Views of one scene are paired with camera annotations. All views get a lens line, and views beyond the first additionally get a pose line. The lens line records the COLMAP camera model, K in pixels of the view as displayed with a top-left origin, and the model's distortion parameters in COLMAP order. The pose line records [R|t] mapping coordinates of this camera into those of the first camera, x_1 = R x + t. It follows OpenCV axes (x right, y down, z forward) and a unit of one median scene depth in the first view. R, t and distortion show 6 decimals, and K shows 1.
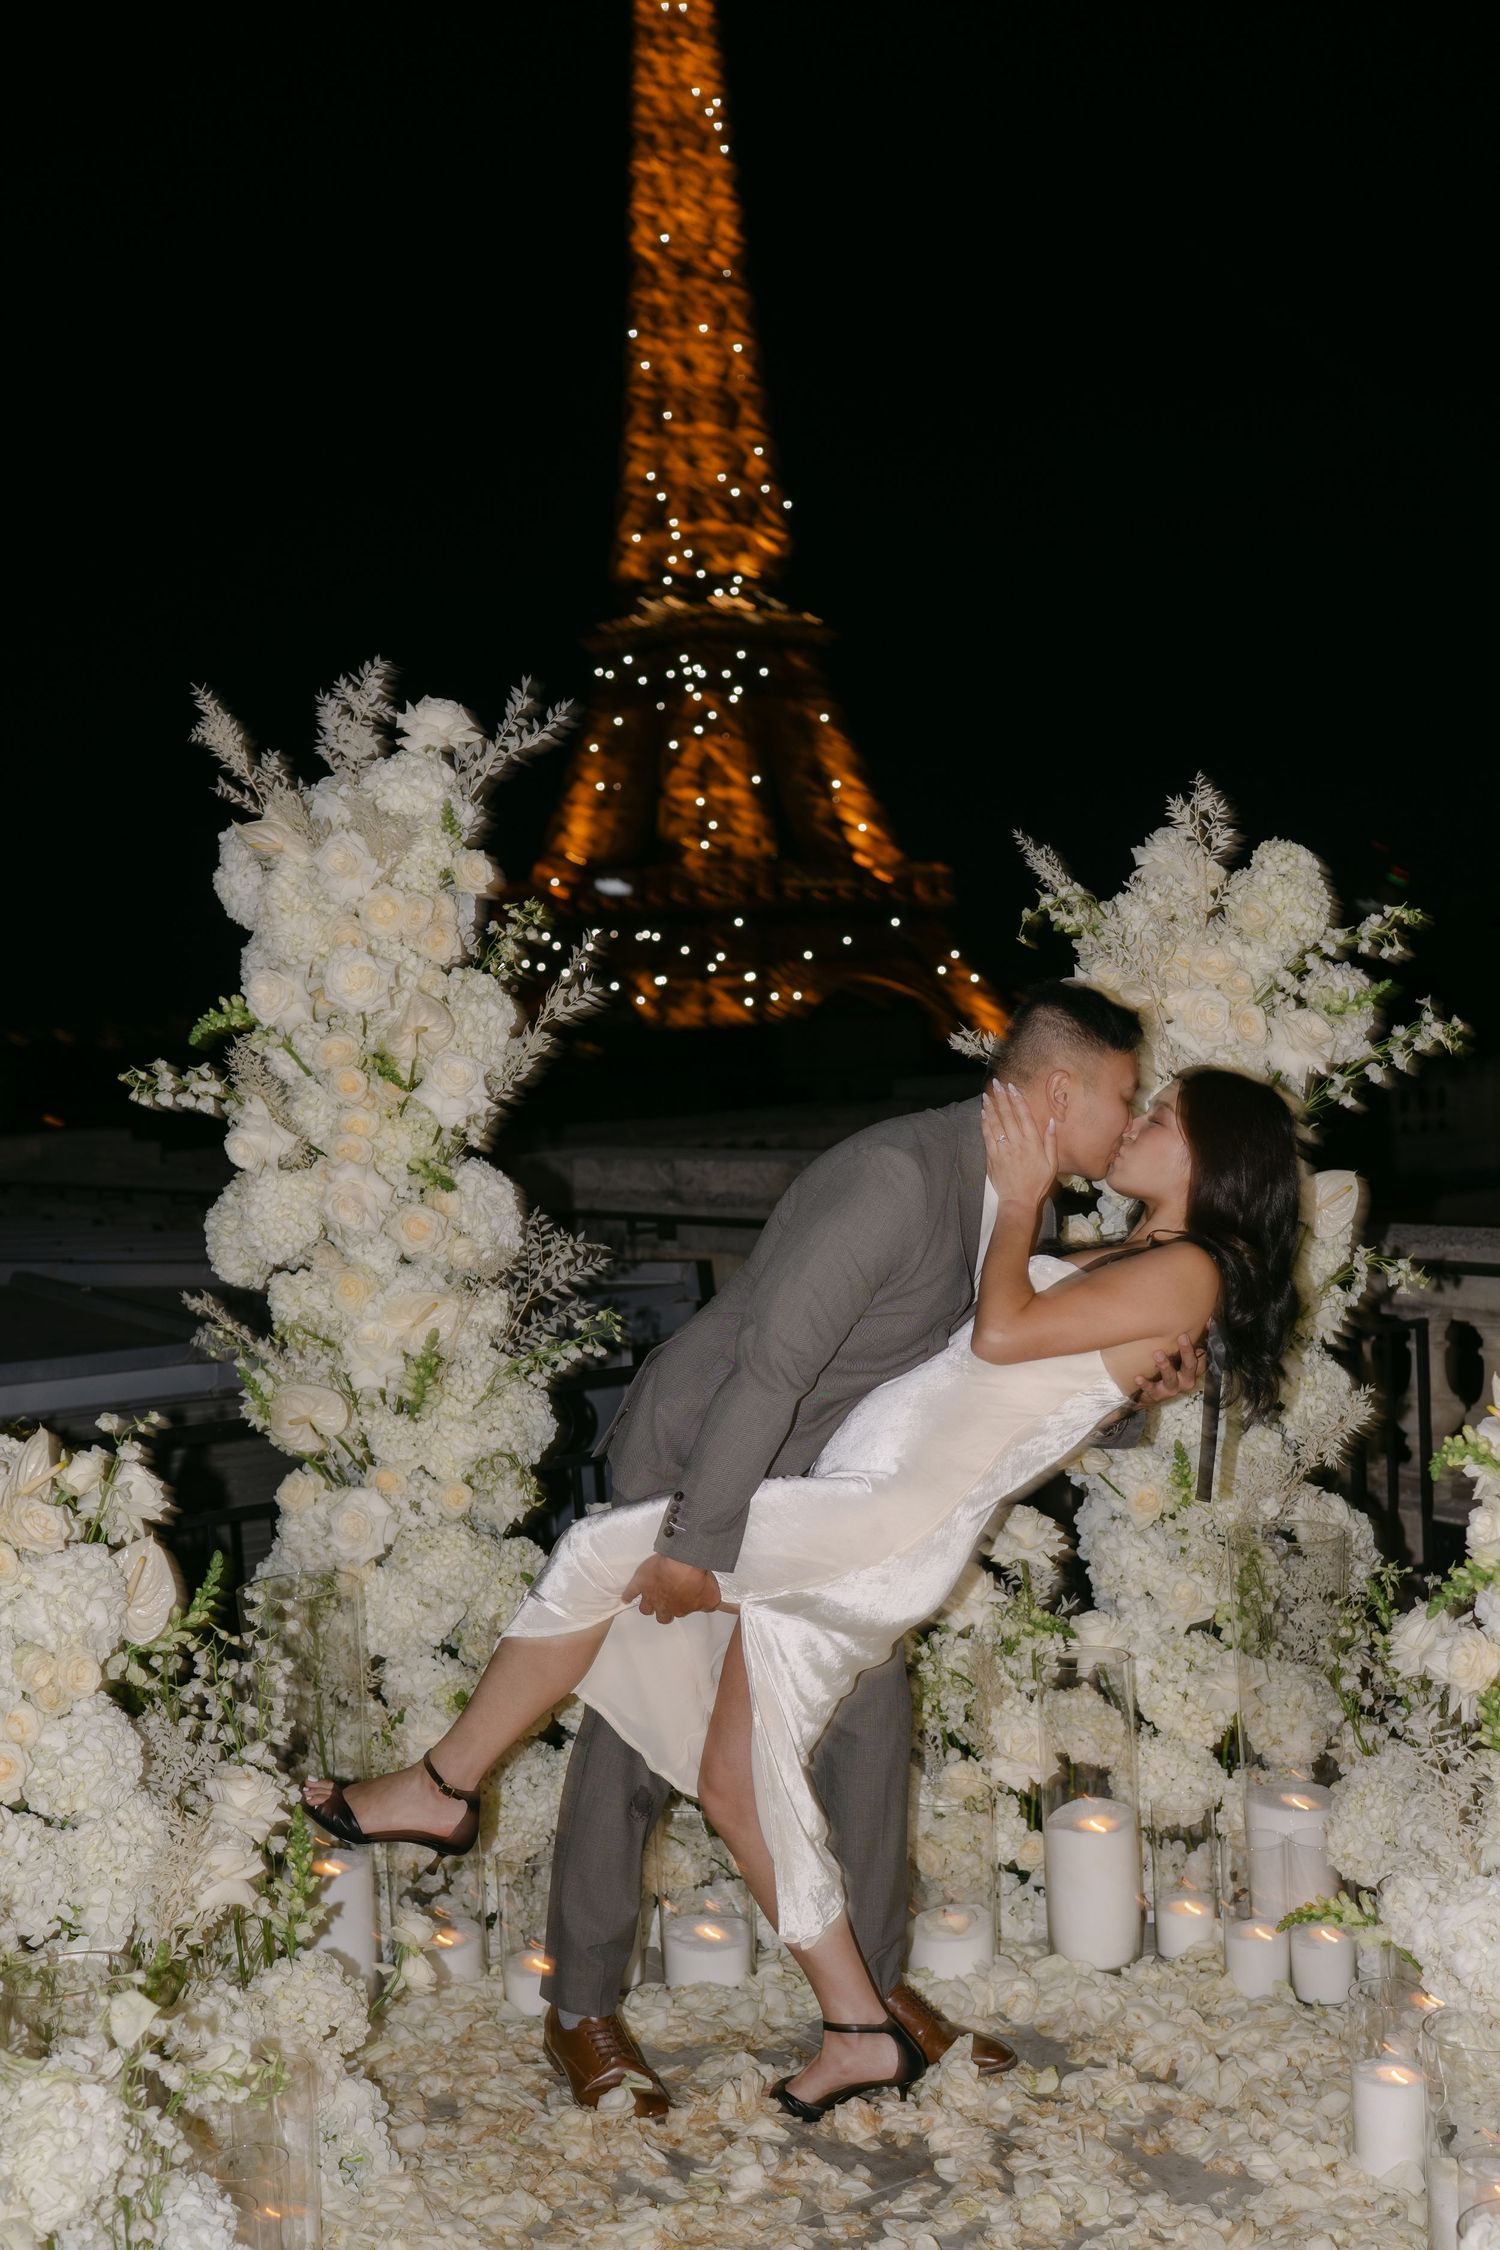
lens RADIAL K [[2654.7, 0, 866.1], [0, 2654.7, 1307.3], [0, 0, 1]] dist [-0.010007, -0.005785]
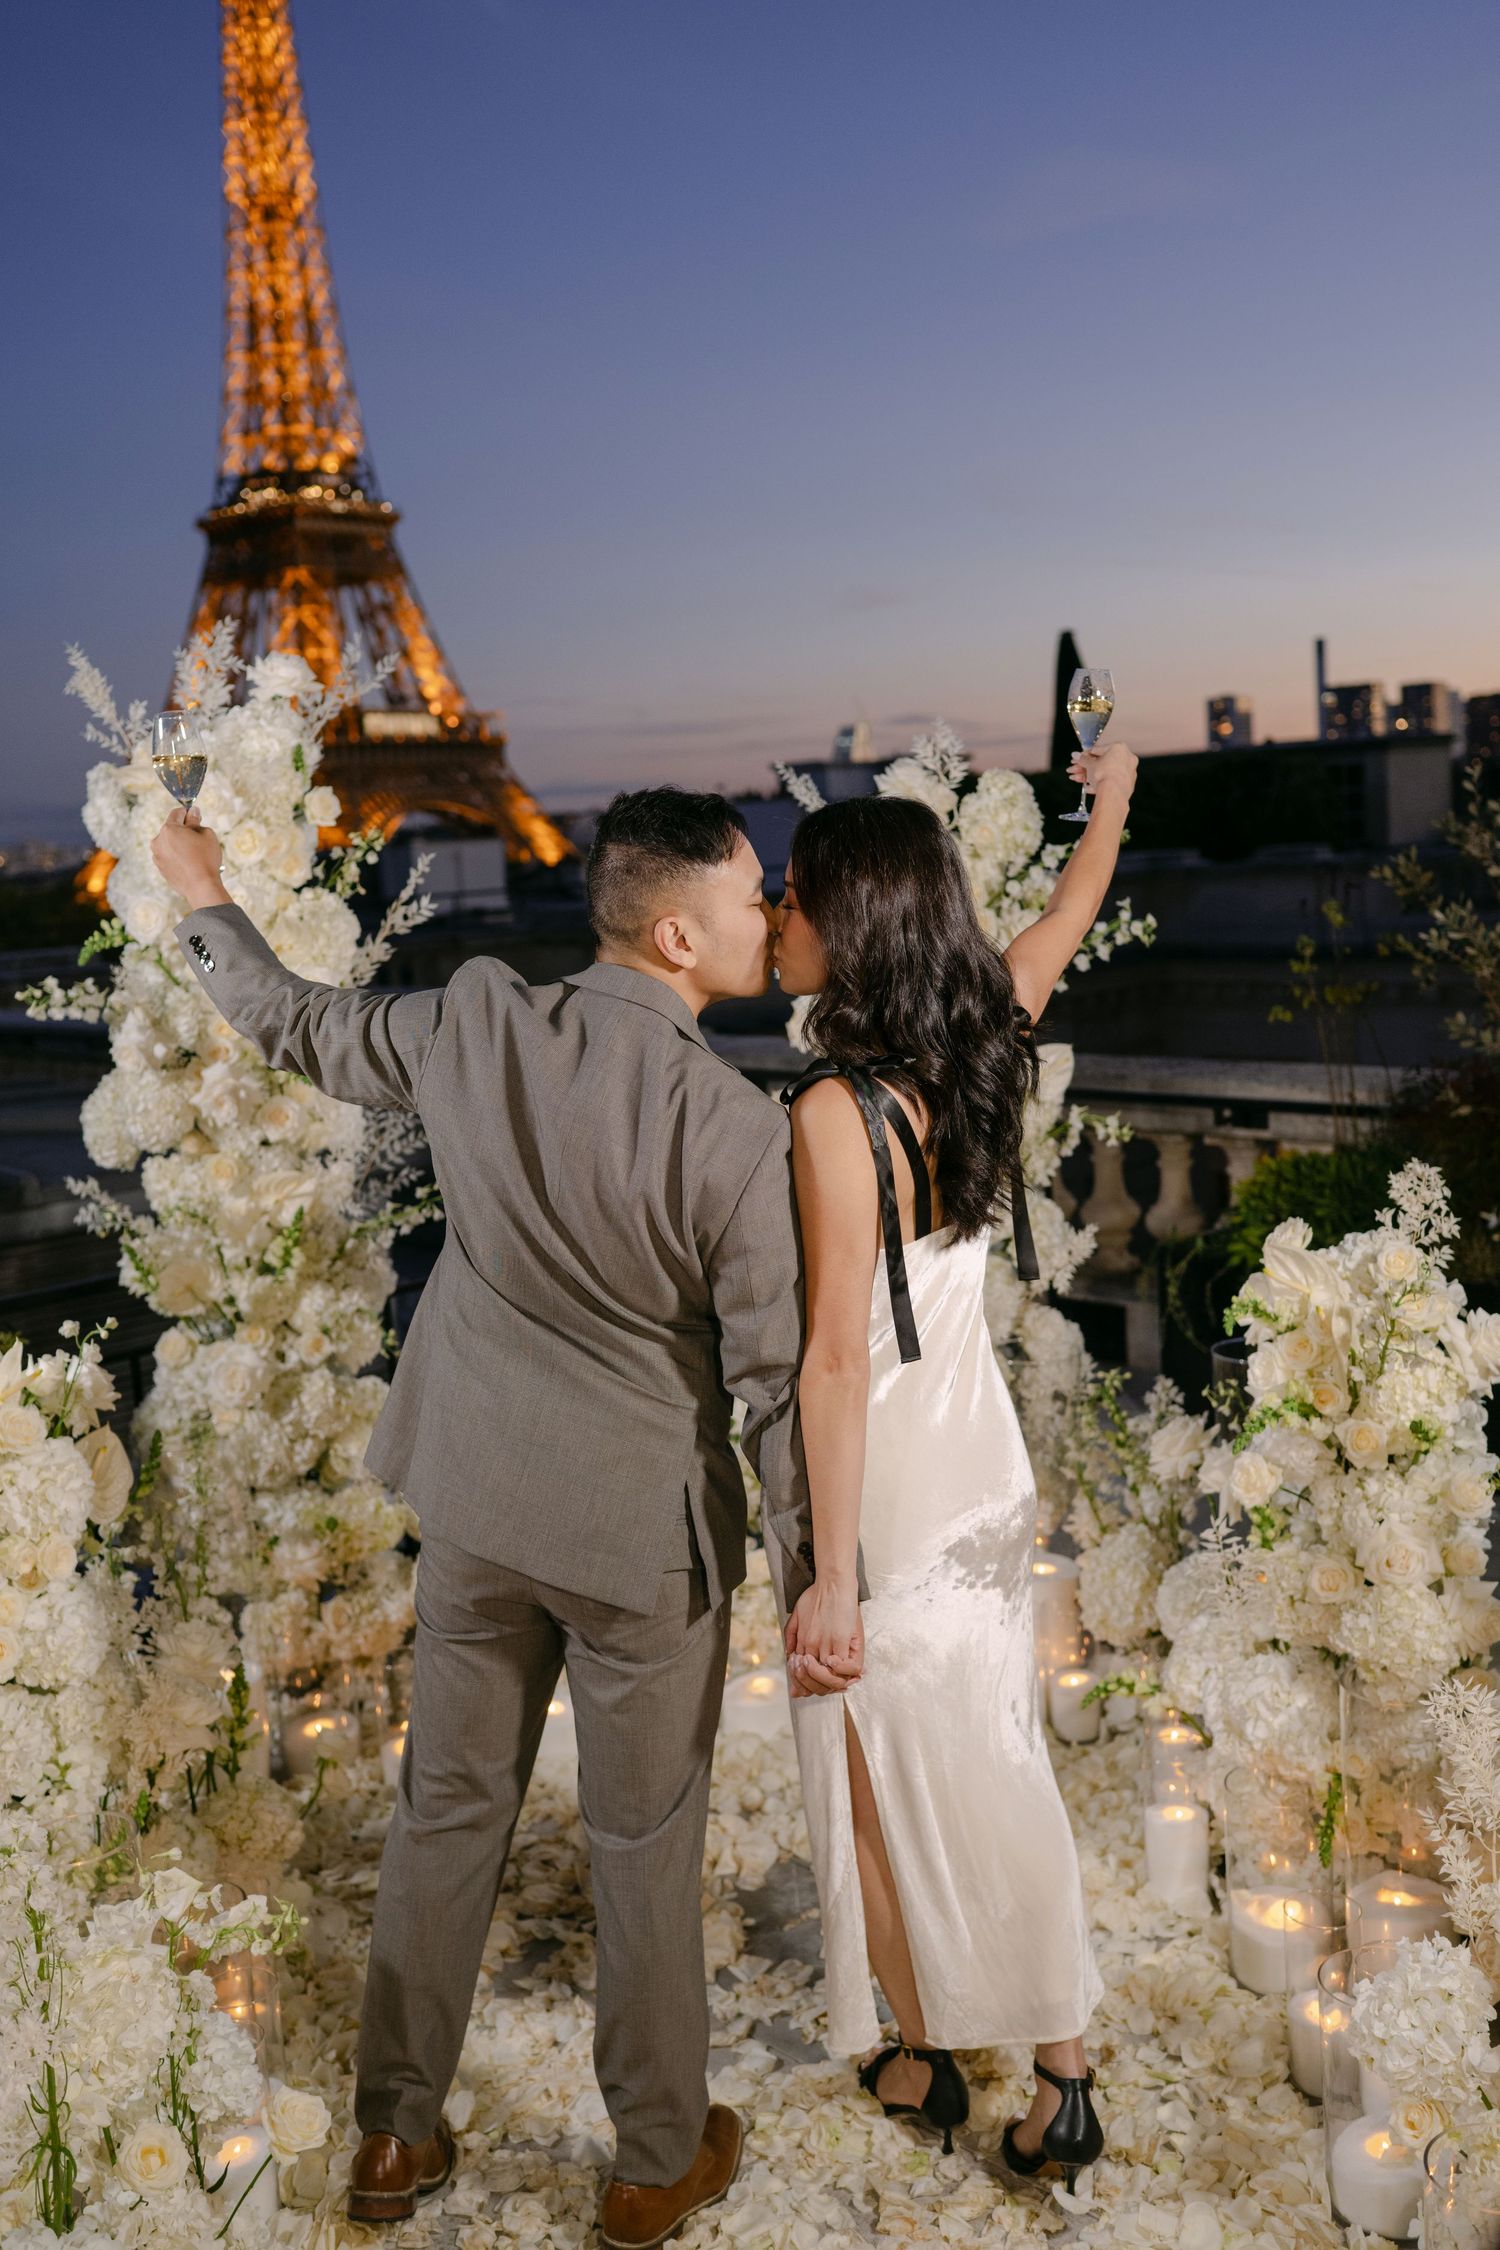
lens RADIAL K [[2162.4, 0, 750.2], [0, 2162.4, 1114.6], [0, 0, 1]] dist [-0.004750, 0.007397]
pose [[0.990363, -0.030784, 0.135034, -0.093626], [0.028347, 0.999399, 0.019938, -0.043541], [-0.135566, -0.015918, 0.990640, 0.046239]]
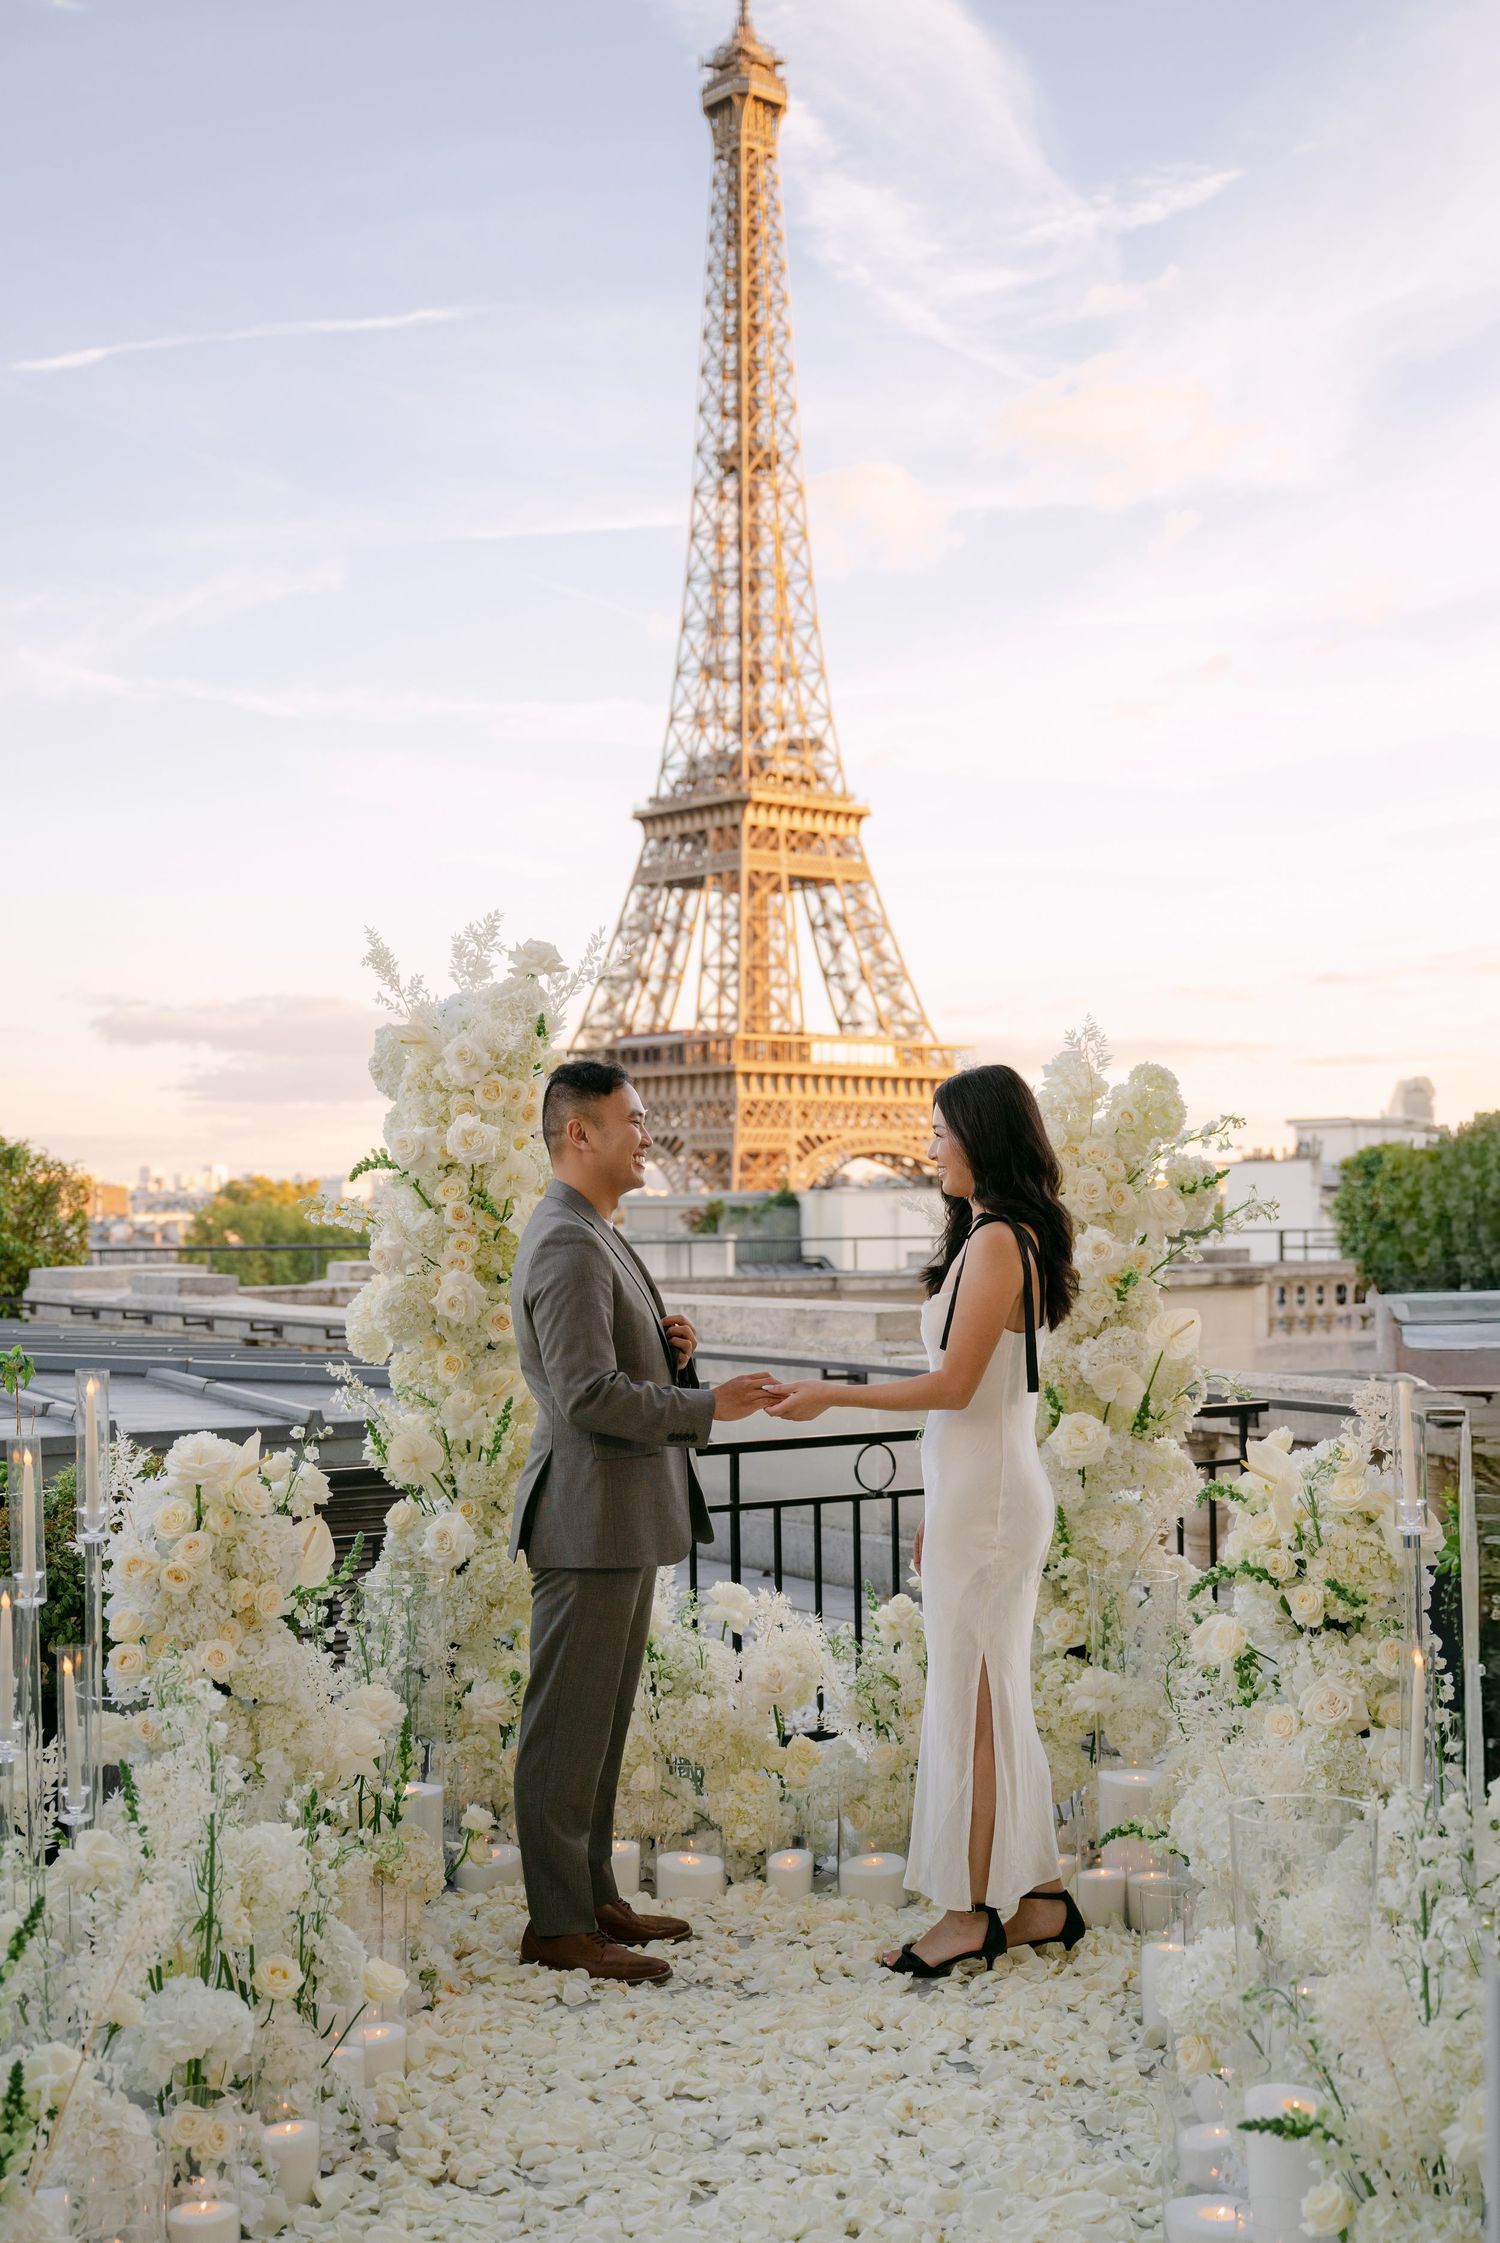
lens RADIAL K [[2665.5, 0, 746.4], [0, 2665.5, 1165.9], [0, 0, 1]] dist [-0.004854, 0.014908]
pose [[0.997631, 0.038474, -0.057028, 0.030623], [-0.044960, 0.992089, -0.117211, 0.045082], [0.052067, 0.119497, 0.991468, -0.357534]]
